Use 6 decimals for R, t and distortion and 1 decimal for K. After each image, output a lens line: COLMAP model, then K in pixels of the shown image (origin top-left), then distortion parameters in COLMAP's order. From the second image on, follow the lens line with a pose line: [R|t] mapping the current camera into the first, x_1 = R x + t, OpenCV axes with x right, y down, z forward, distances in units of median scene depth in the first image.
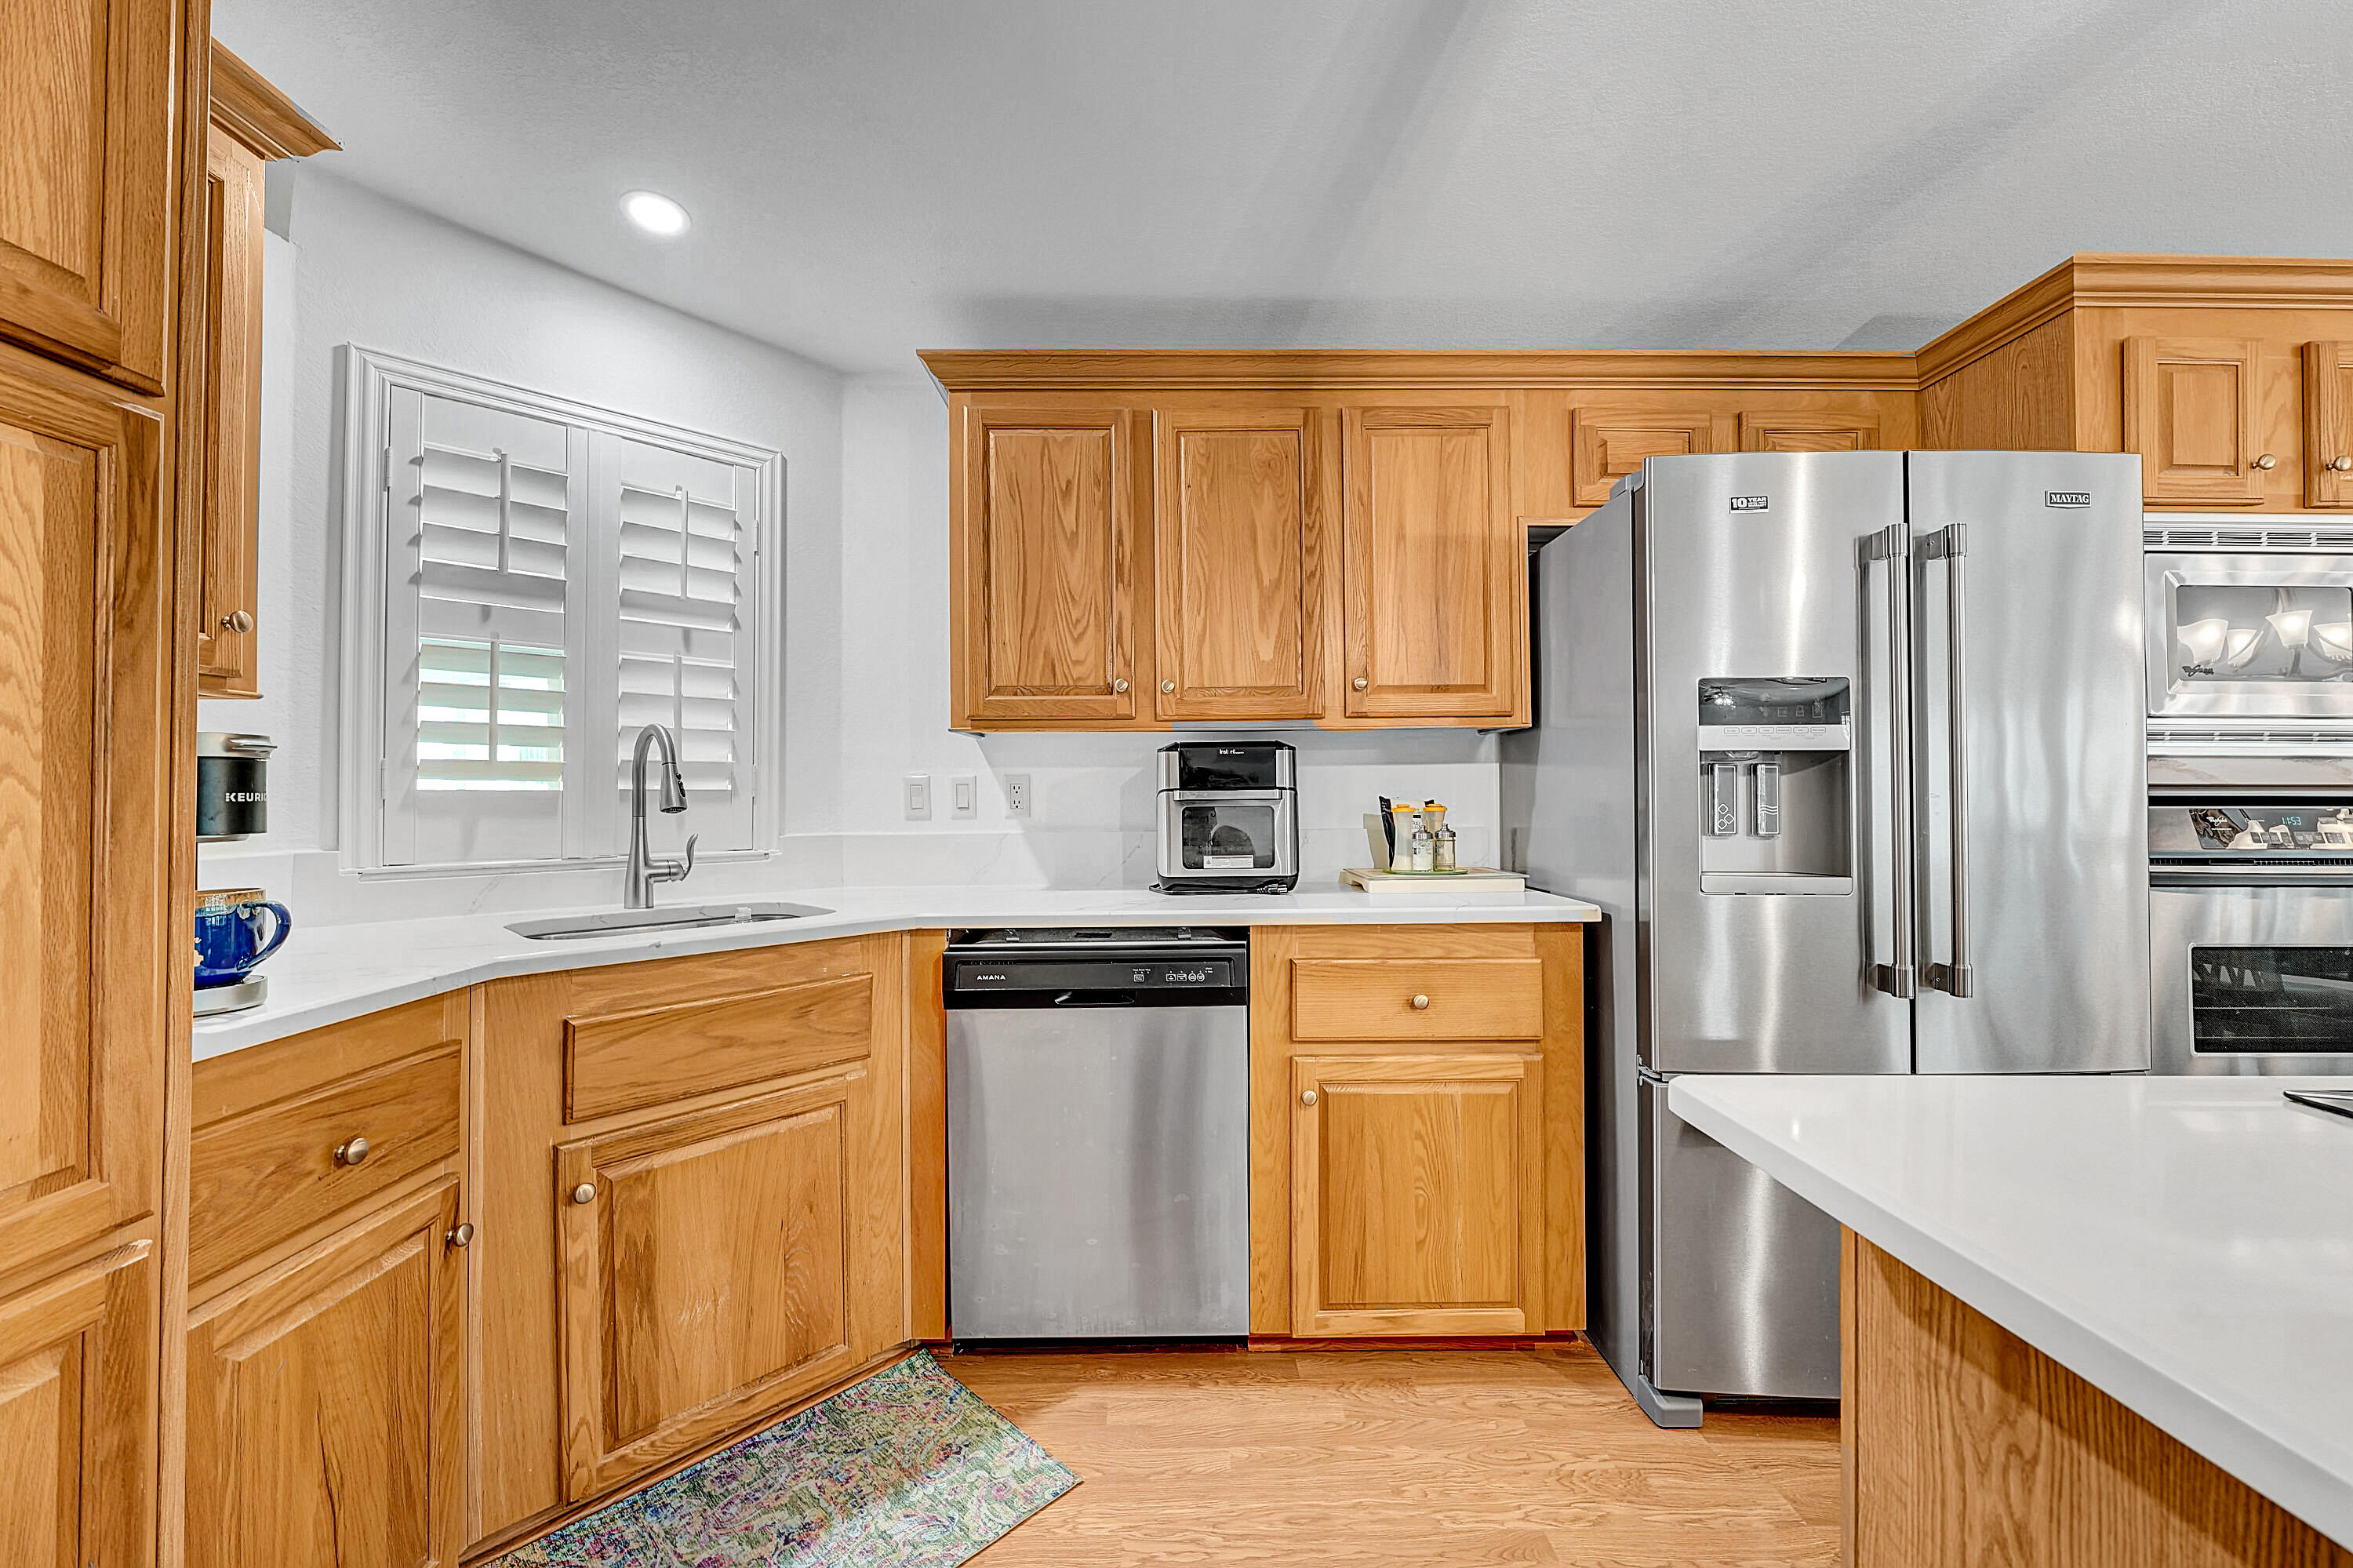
lens RADIAL K [[928.5, 0, 1174.4], [0, 928.5, 779.9], [0, 0, 1]] dist [-0.001163, -0.000027]
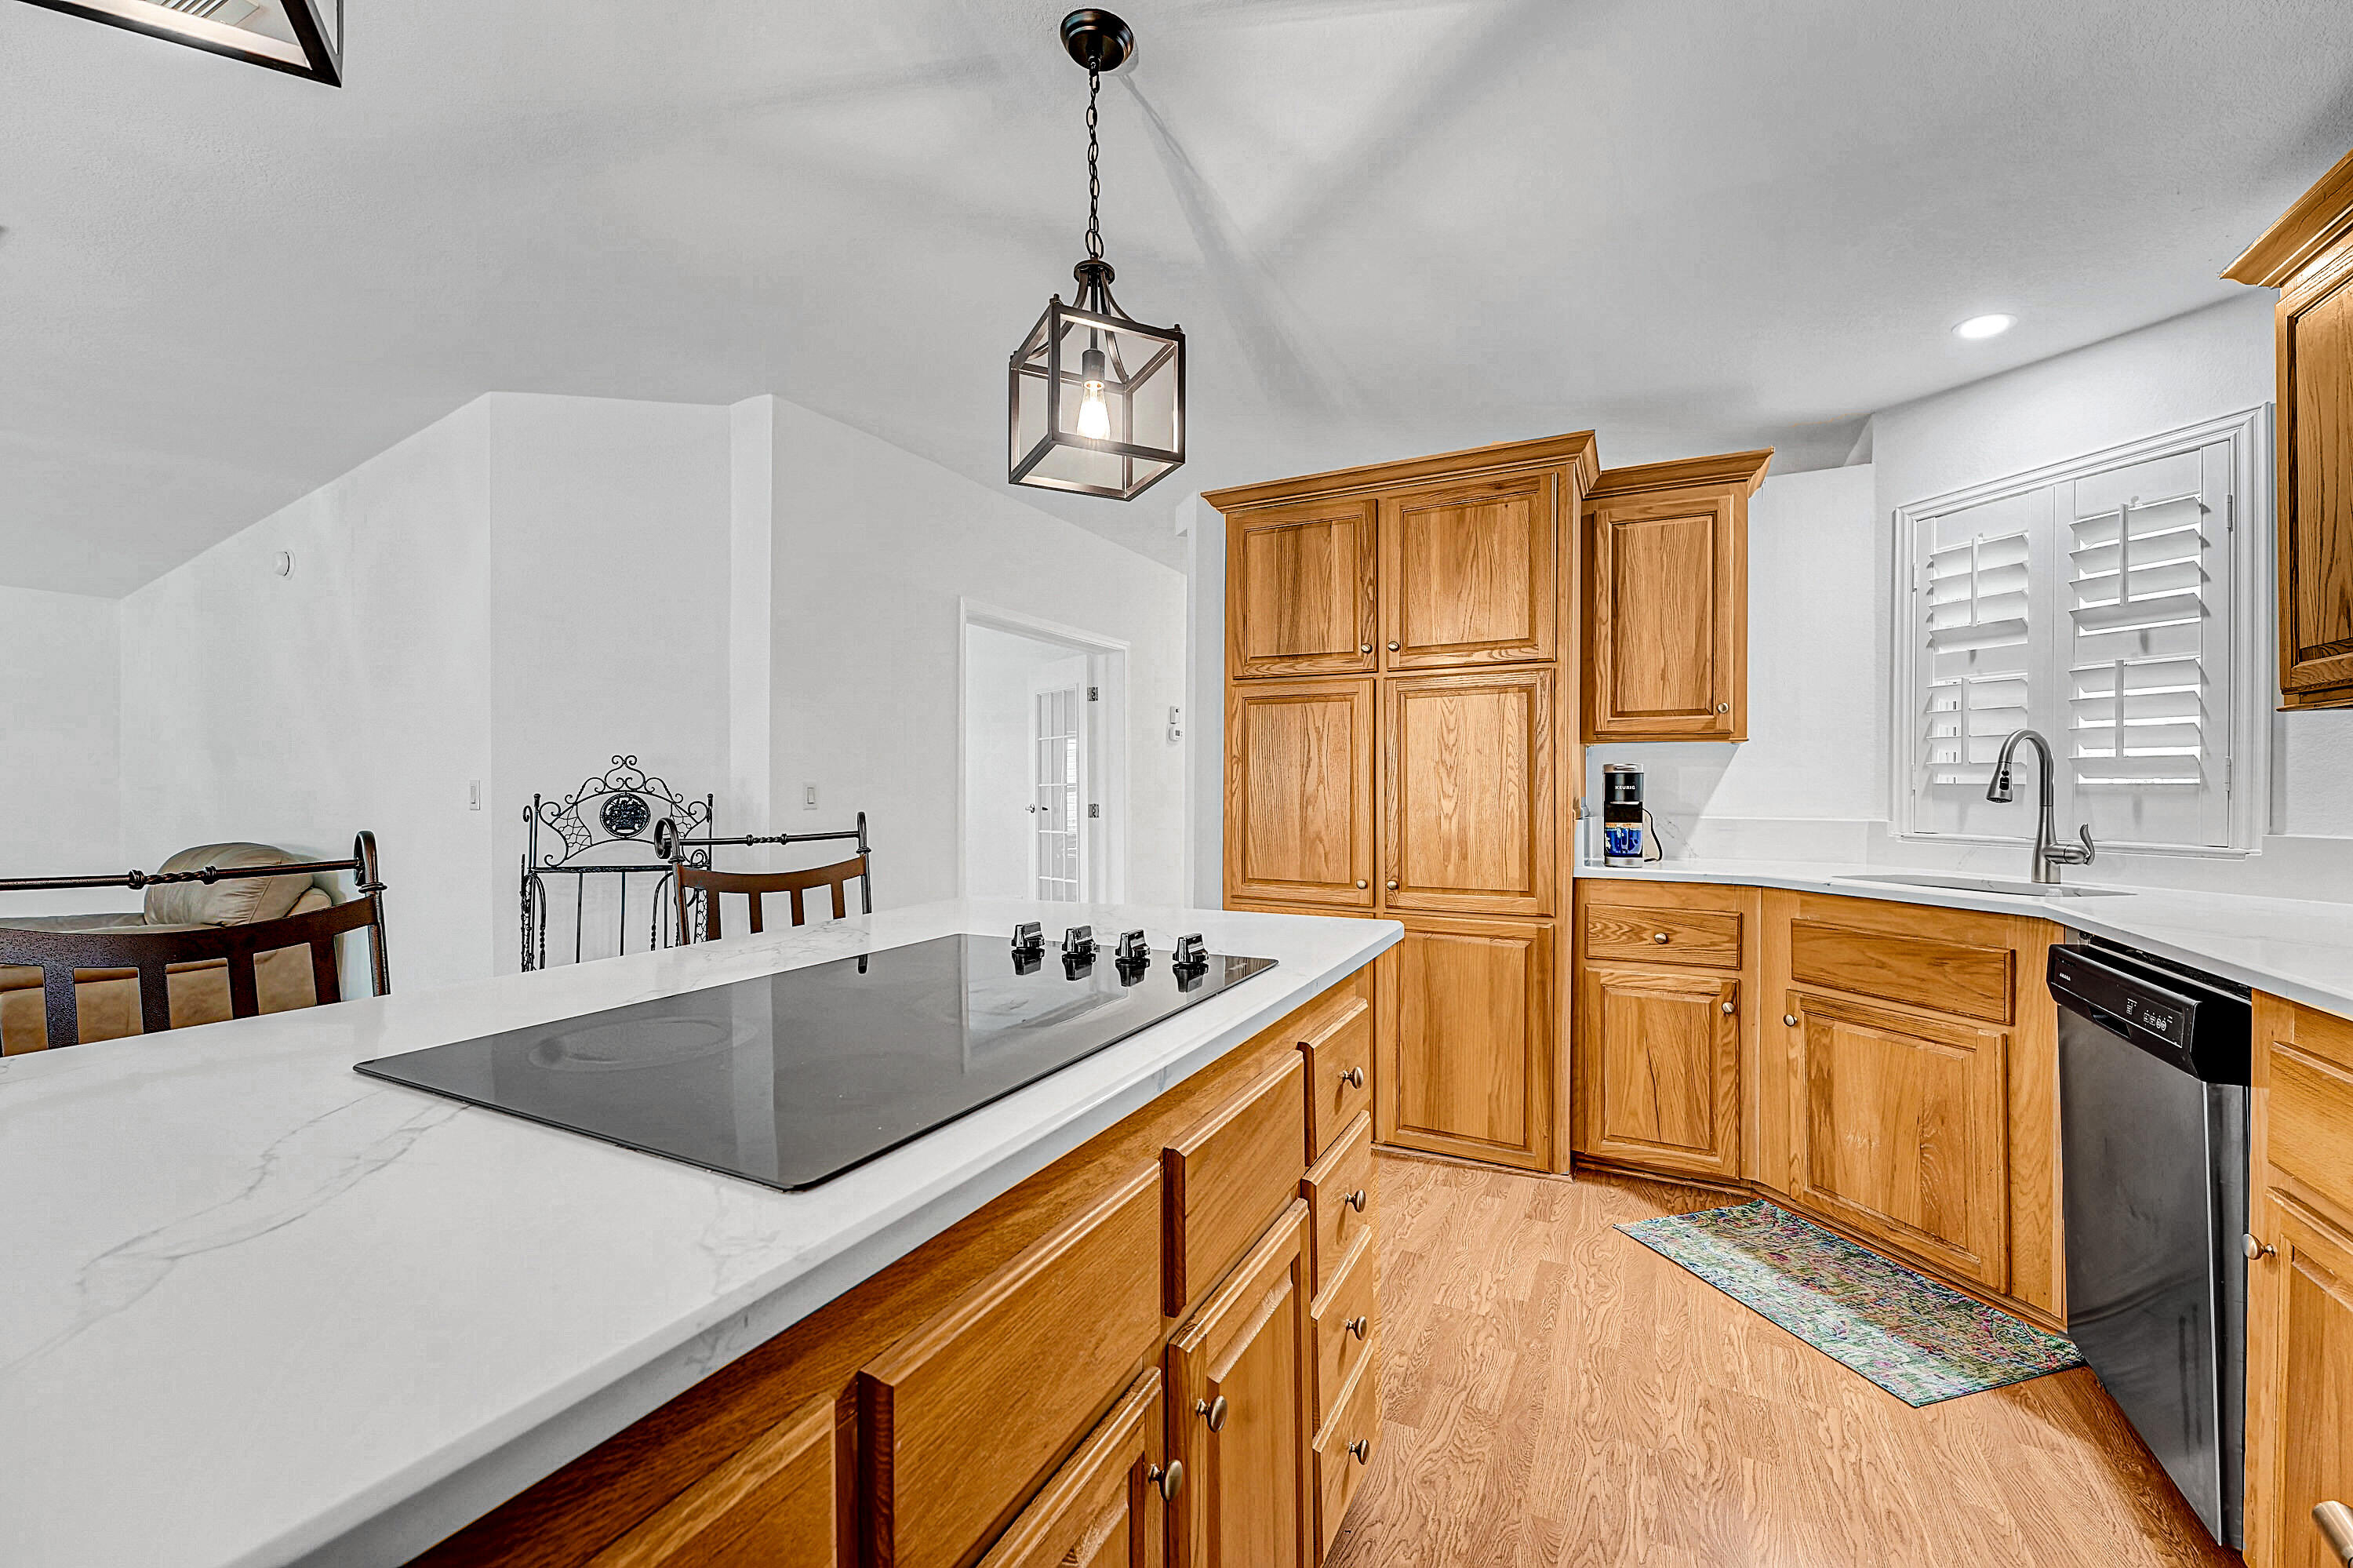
lens RADIAL K [[928.5, 0, 1183.4], [0, 928.5, 783.1], [0, 0, 1]] dist [-0.001163, -0.000027]
pose [[-0.469869, -0.000800, -0.882736, 0.994237], [0.011370, 0.999911, -0.006959, 0.005378], [0.882663, -0.013306, -0.469818, 0.584788]]
